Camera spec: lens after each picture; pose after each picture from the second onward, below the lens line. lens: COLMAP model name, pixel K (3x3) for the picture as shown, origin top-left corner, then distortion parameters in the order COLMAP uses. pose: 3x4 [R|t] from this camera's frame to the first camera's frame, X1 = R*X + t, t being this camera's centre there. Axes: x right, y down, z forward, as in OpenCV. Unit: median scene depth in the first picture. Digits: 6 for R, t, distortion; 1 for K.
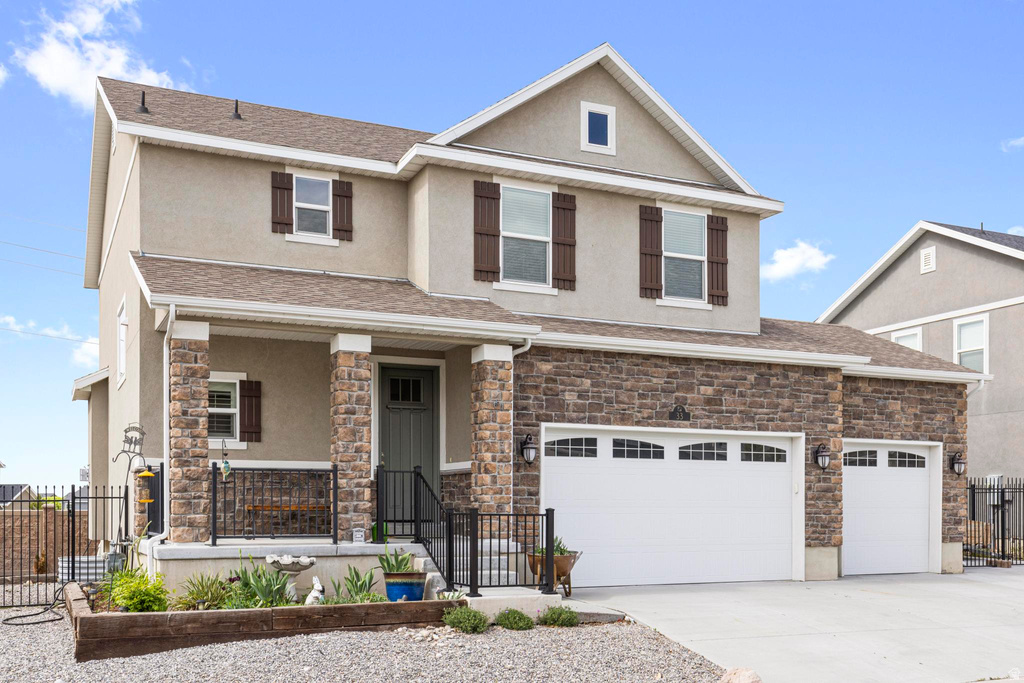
lens RADIAL K [[1018.1, 0, 528.4], [0, 1018.1, 372.9], [0, 0, 1]] dist [0.010426, 0.002190]
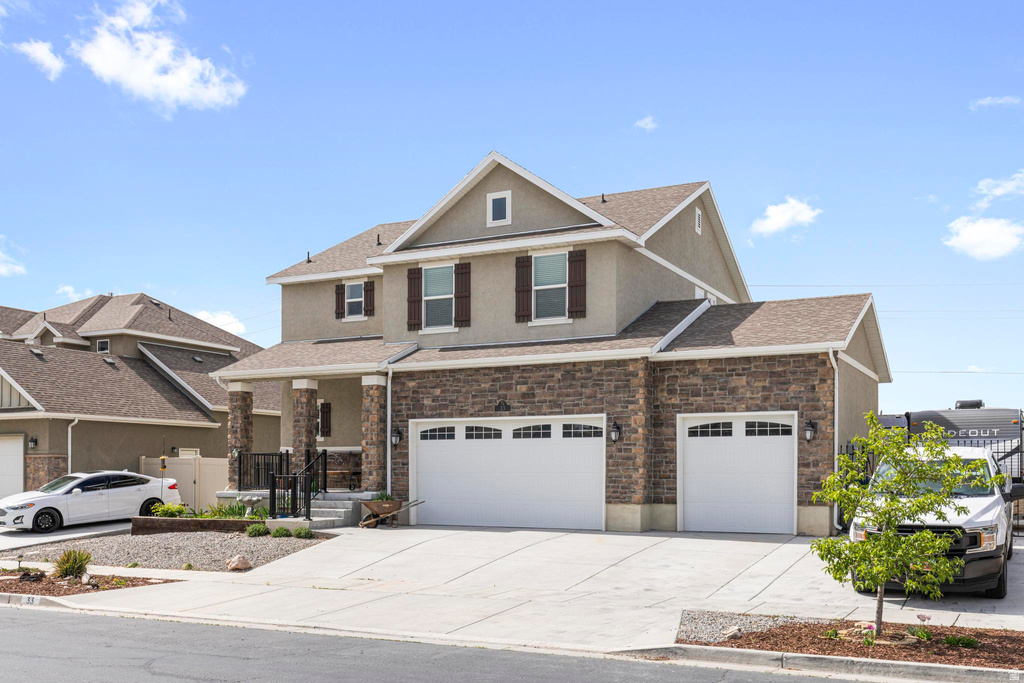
lens RADIAL K [[998.2, 0, 509.8], [0, 998.2, 287.4], [0, 0, 1]] dist [0.003977, 0.008606]
pose [[0.609116, -0.147969, -0.779155, 1.254018], [0.101445, 0.988907, -0.108498, 0.027718], [0.786566, -0.012953, 0.617370, 0.144601]]
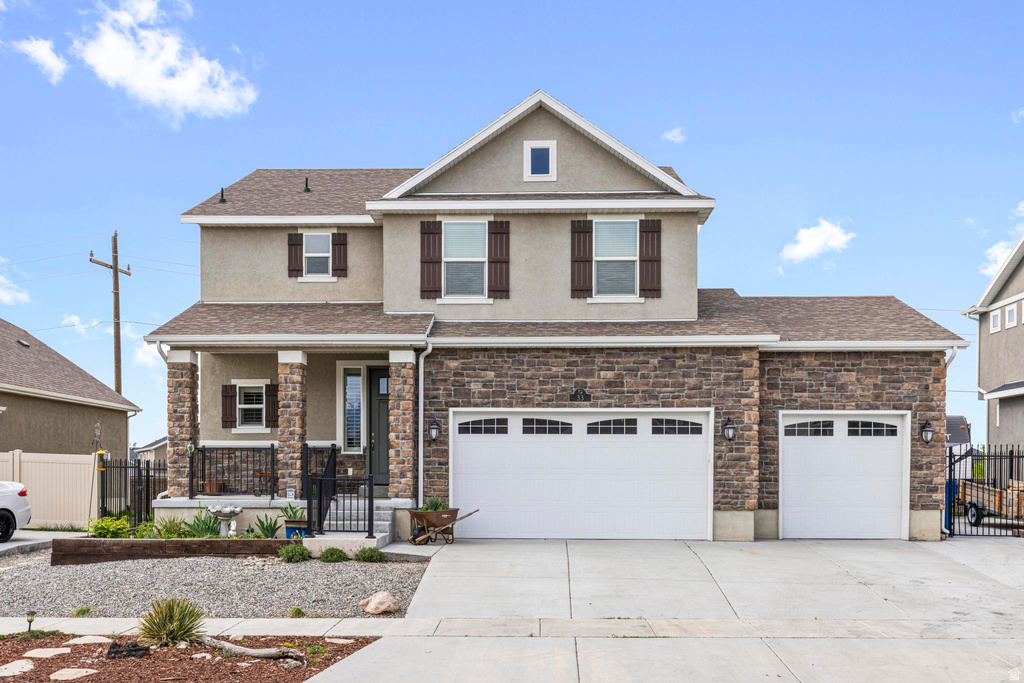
lens RADIAL K [[957.8, 0, 512.0], [0, 957.8, 341.5], [0, 0, 1]] dist [0.003701, 0.001338]
pose [[0.890054, -0.061717, -0.451658, 0.579738], [0.057853, 0.998074, -0.022376, -0.002690], [0.452169, -0.006213, 0.891910, -0.033440]]
